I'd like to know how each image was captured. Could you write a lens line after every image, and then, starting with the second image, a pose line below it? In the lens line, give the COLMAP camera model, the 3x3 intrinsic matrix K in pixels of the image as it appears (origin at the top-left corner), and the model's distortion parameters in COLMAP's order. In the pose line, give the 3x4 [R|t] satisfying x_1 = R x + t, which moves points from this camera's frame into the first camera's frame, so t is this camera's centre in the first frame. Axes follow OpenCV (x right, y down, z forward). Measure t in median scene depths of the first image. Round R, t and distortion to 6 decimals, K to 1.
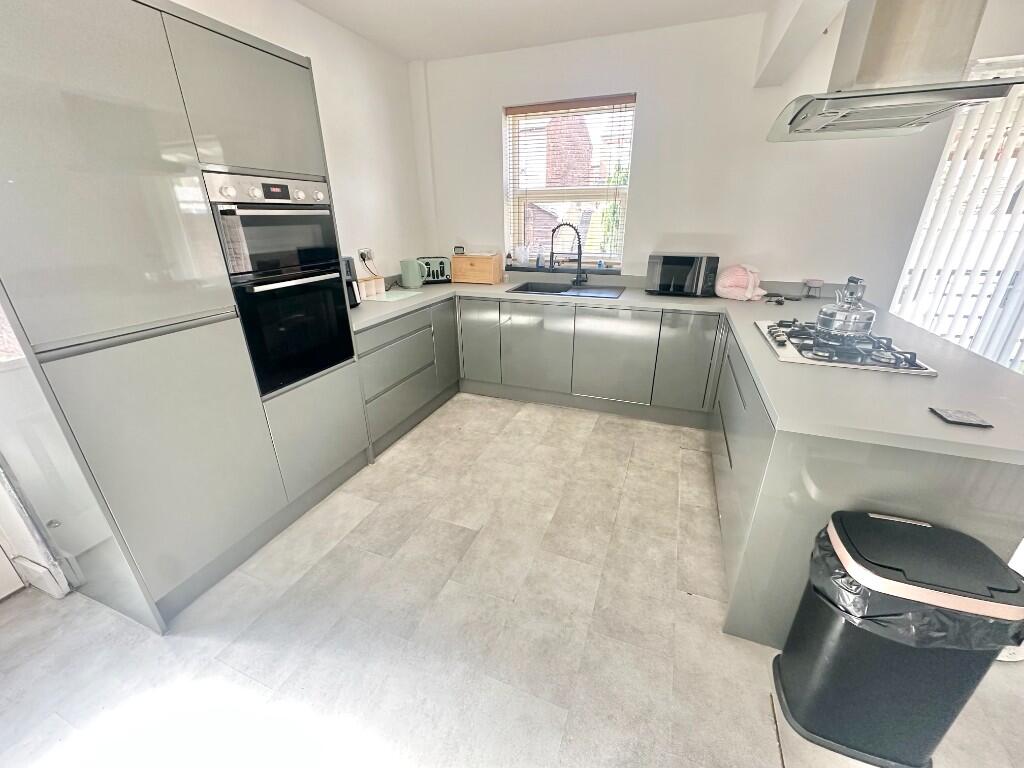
lens RADIAL K [[409.2, 0, 512.0], [0, 409.2, 384.0], [0, 0, 1]] dist [-0.001652, 0.000223]
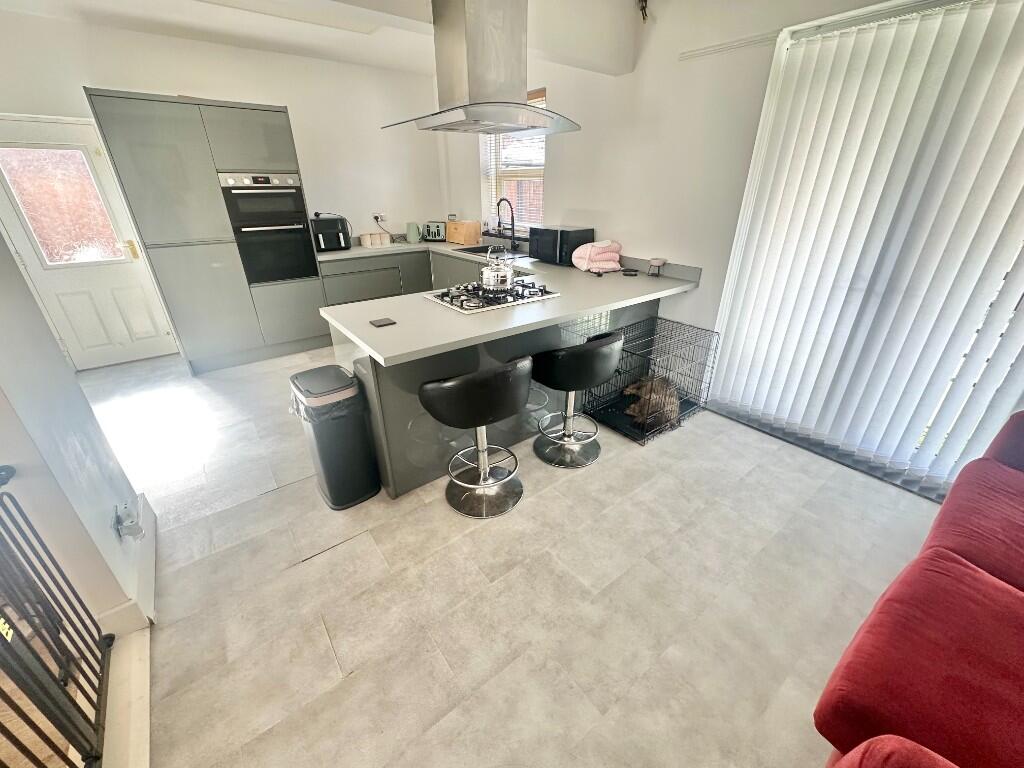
lens RADIAL K [[409.2, 0, 512.0], [0, 409.2, 384.0], [0, 0, 1]] dist [-0.001652, 0.000223]
pose [[0.855882, 0.229148, -0.463635, 0.962035], [-0.198829, 0.973377, 0.114040, 0.012094], [0.477423, -0.005421, 0.878657, -0.096244]]
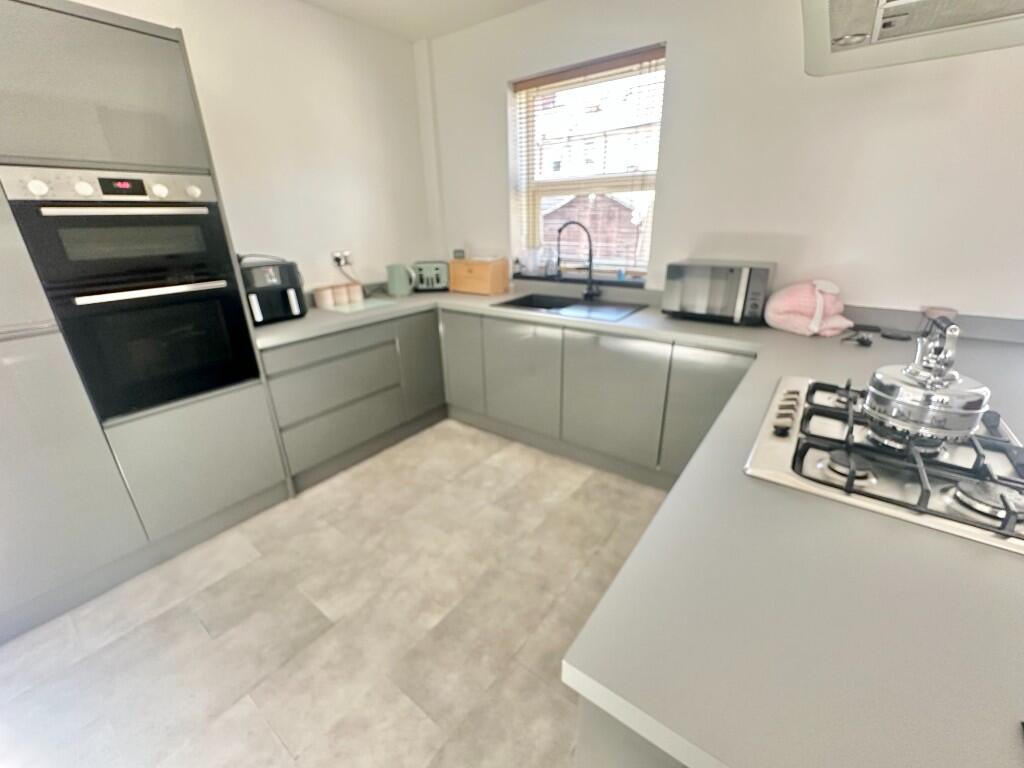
lens RADIAL K [[420.5, 0, 512.0], [0, 420.5, 384.0], [0, 0, 1]] dist [-0.011270, 0.000570]
pose [[0.963201, 0.086398, -0.254519, 0.278831], [-0.089670, 0.995971, -0.001256, -0.080039], [0.253385, 0.024033, 0.967067, 0.226821]]
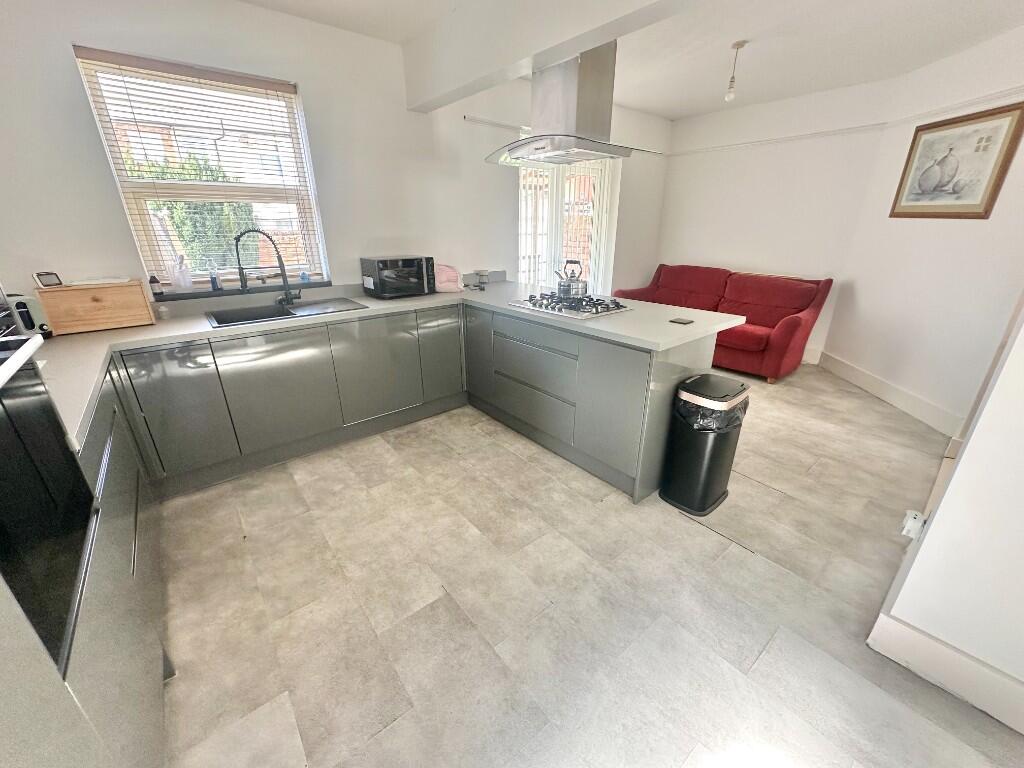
lens RADIAL K [[409.2, 0, 512.0], [0, 409.2, 384.0], [0, 0, 1]] dist [-0.001652, 0.000223]
pose [[0.491194, -0.312113, 0.813213, -0.394665], [0.331236, 0.930392, 0.157015, -0.085594], [-0.805613, 0.192241, 0.560385, 0.245071]]
